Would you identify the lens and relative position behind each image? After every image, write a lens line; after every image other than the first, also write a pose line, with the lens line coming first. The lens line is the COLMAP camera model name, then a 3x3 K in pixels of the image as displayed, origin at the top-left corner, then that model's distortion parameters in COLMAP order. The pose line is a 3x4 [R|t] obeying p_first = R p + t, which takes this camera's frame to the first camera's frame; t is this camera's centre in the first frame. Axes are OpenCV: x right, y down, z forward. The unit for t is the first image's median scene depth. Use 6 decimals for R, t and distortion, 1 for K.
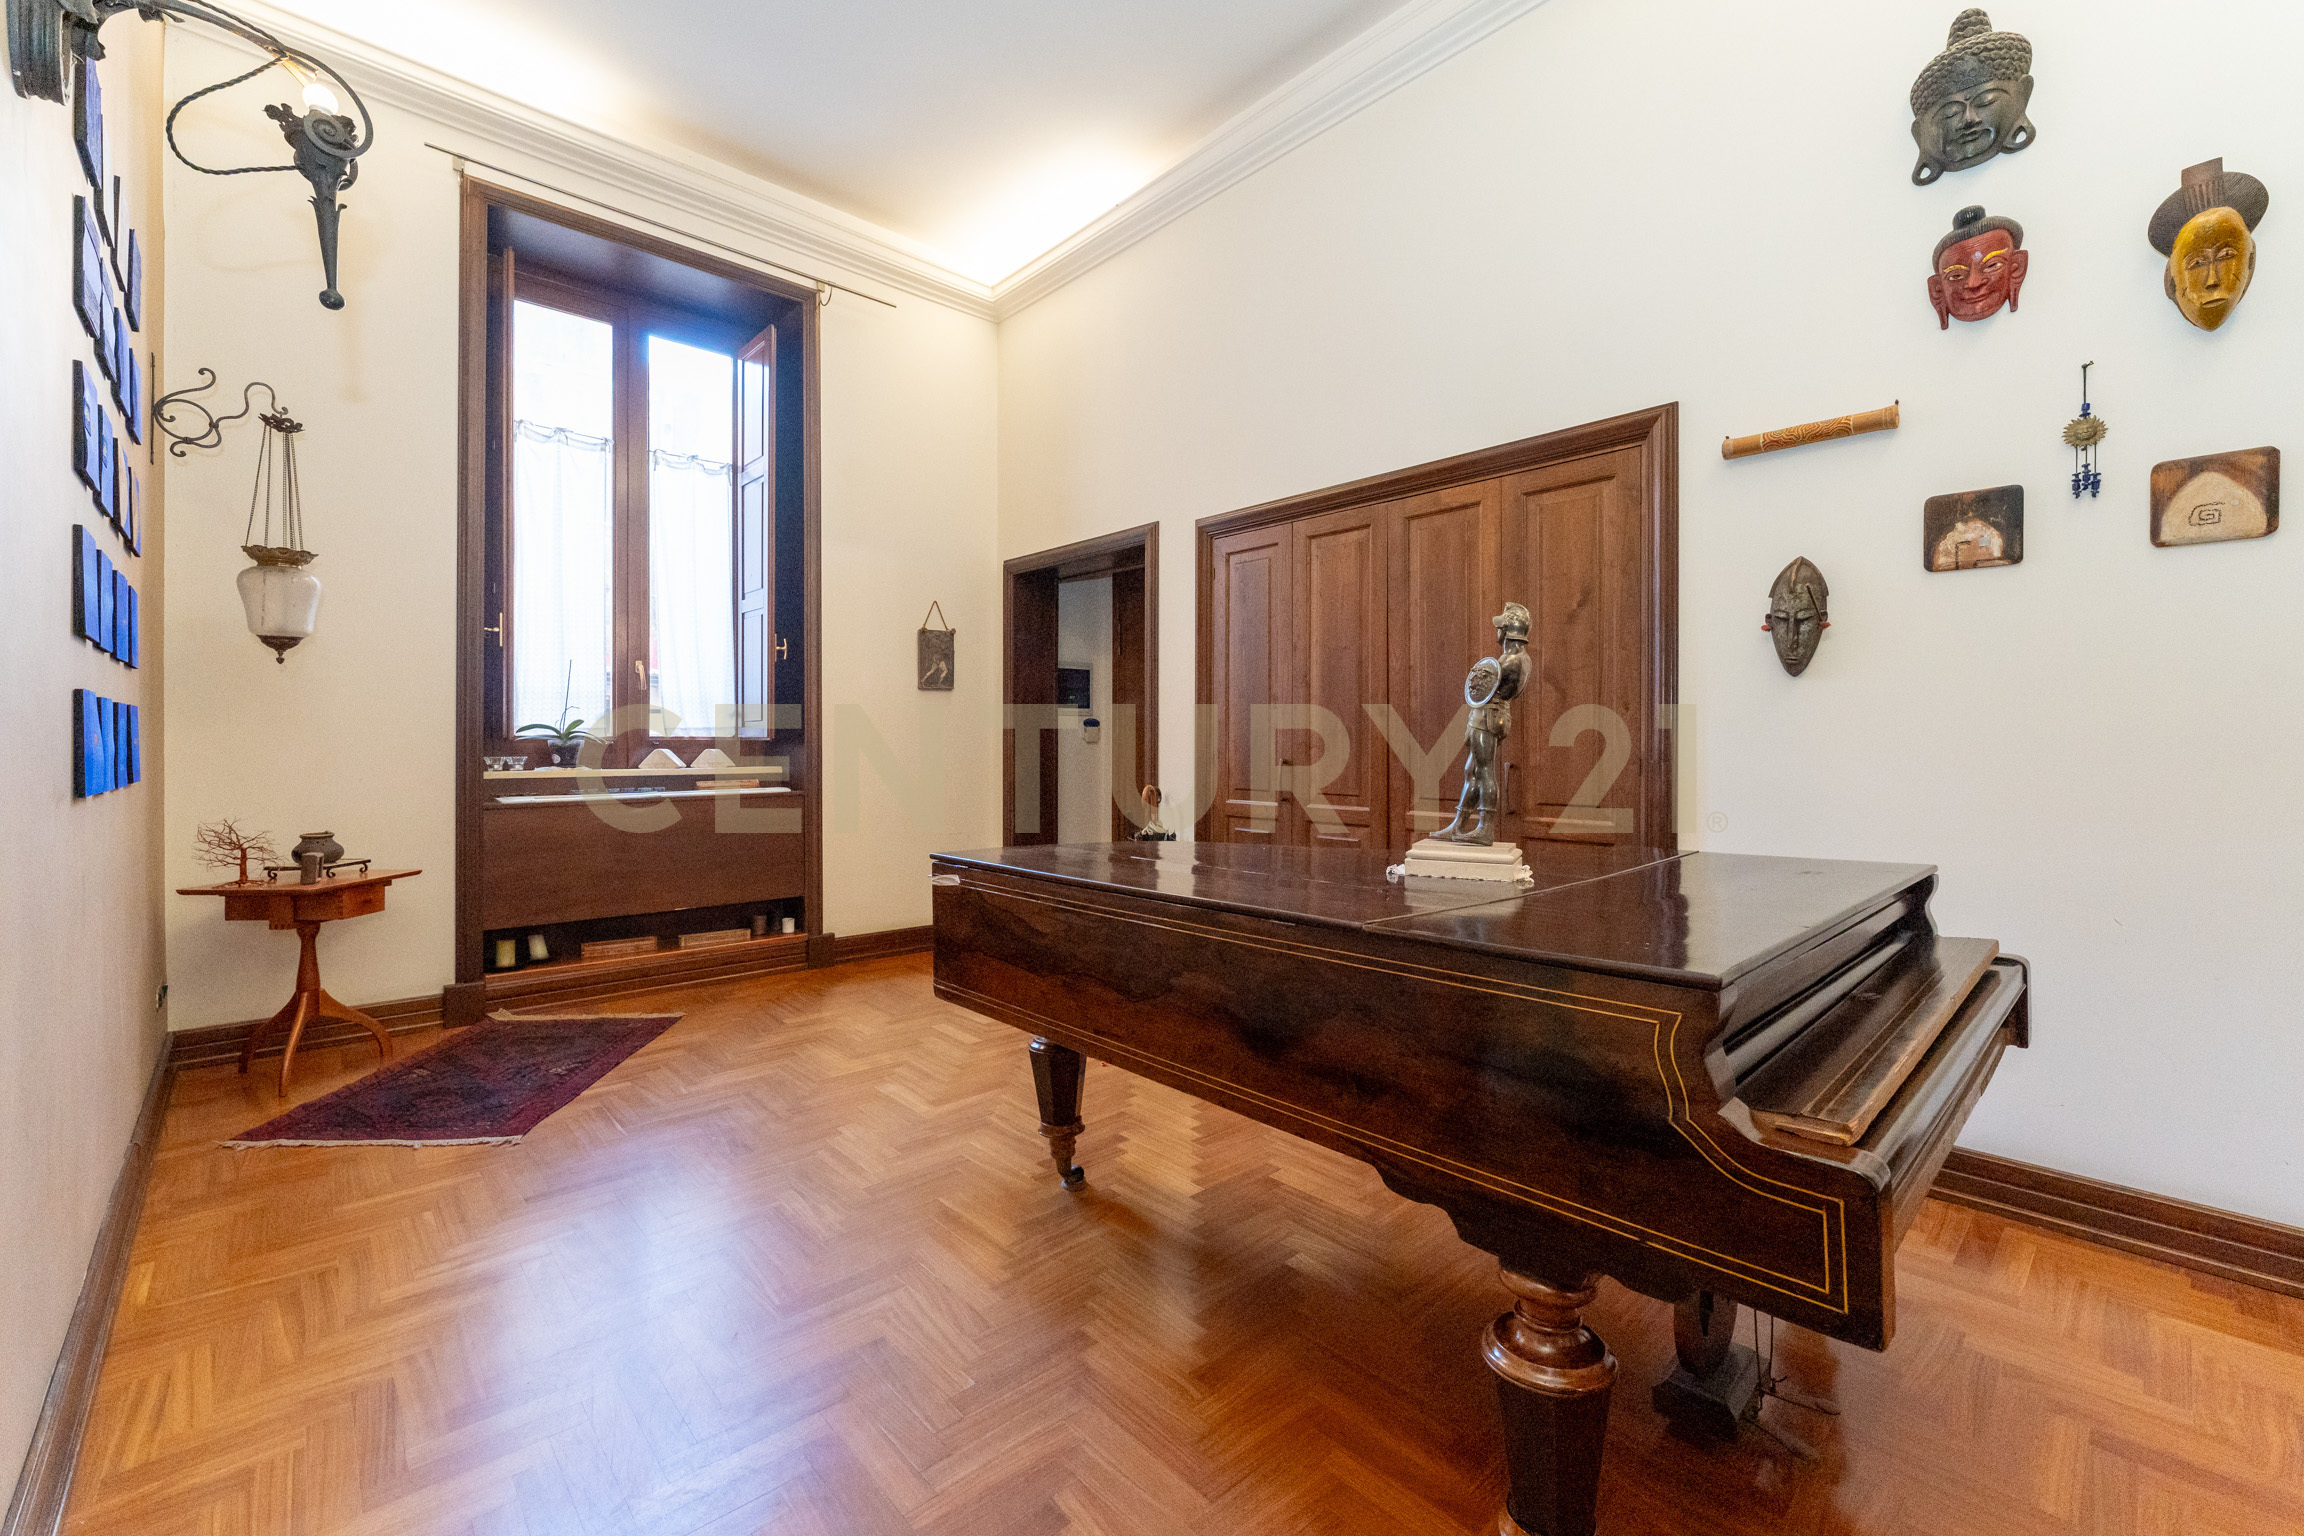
lens RADIAL K [[943.2, 0, 1151.3], [0, 943.2, 750.3], [0, 0, 1]] dist [0.017594, 0.000150]
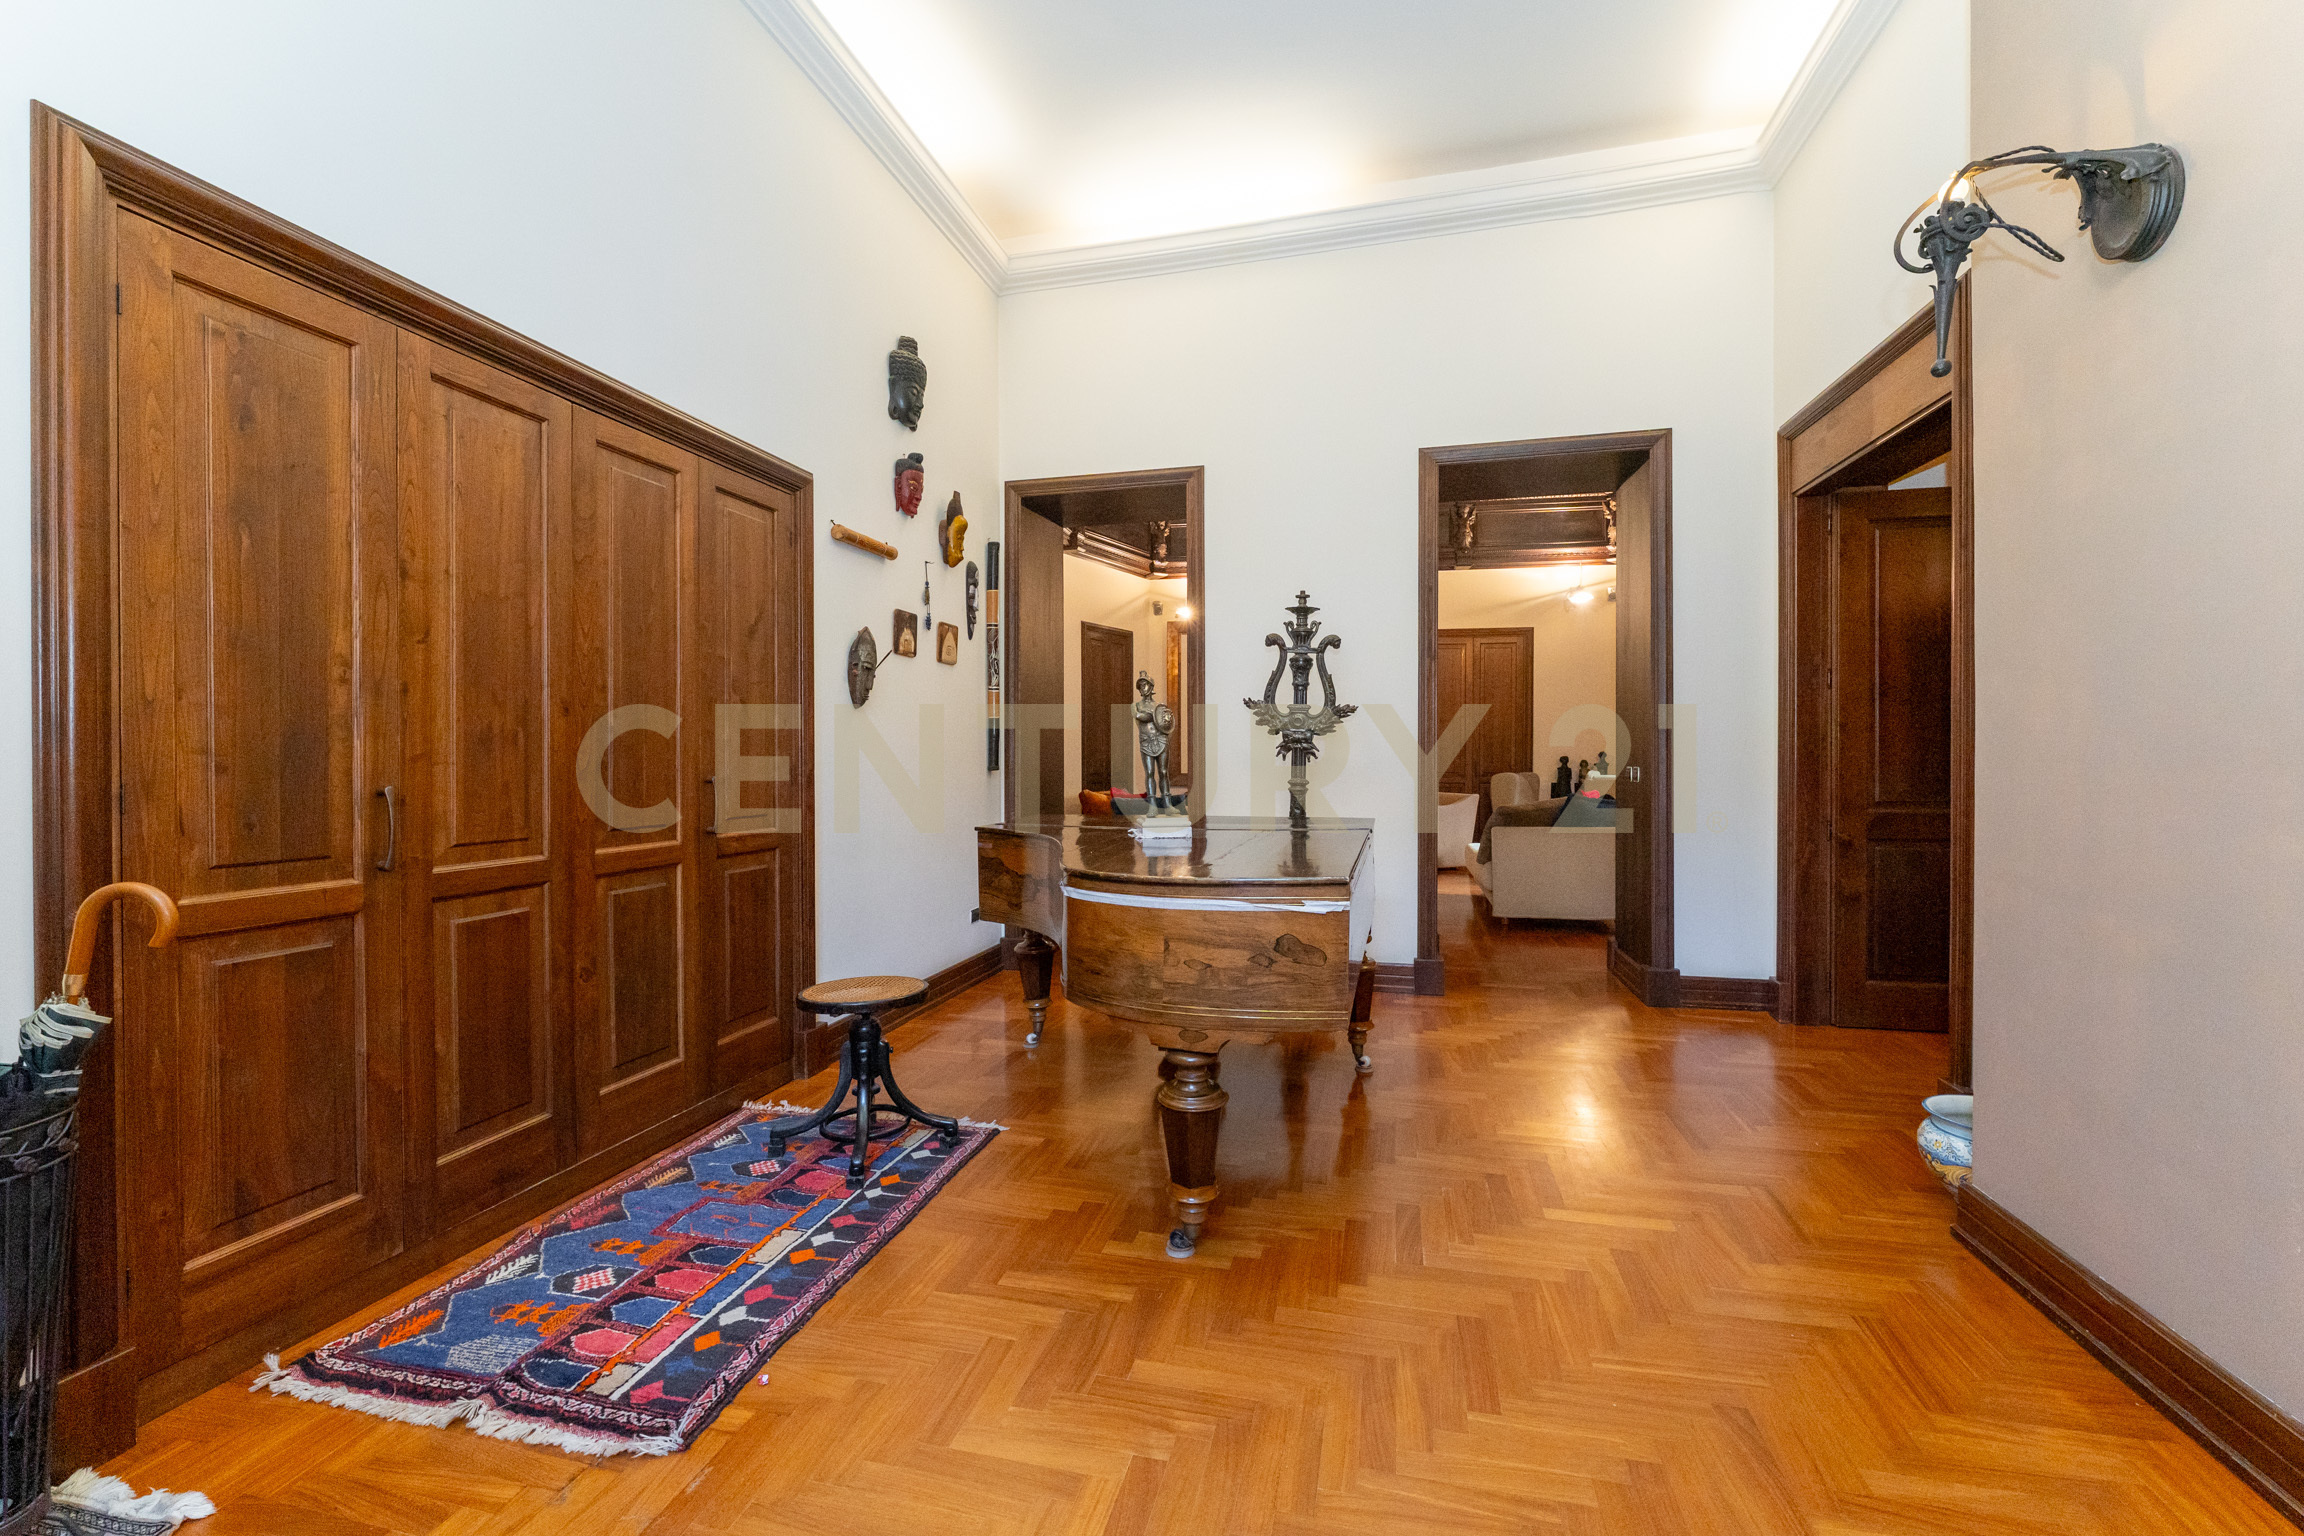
lens RADIAL K [[943.2, 0, 1151.3], [0, 943.2, 750.3], [0, 0, 1]] dist [0.017594, 0.000150]
pose [[-0.541328, 0.002685, 0.840807, -0.778713], [0.005343, 0.999986, 0.000246, -0.010173], [-0.840794, 0.004626, -0.541335, 1.411885]]
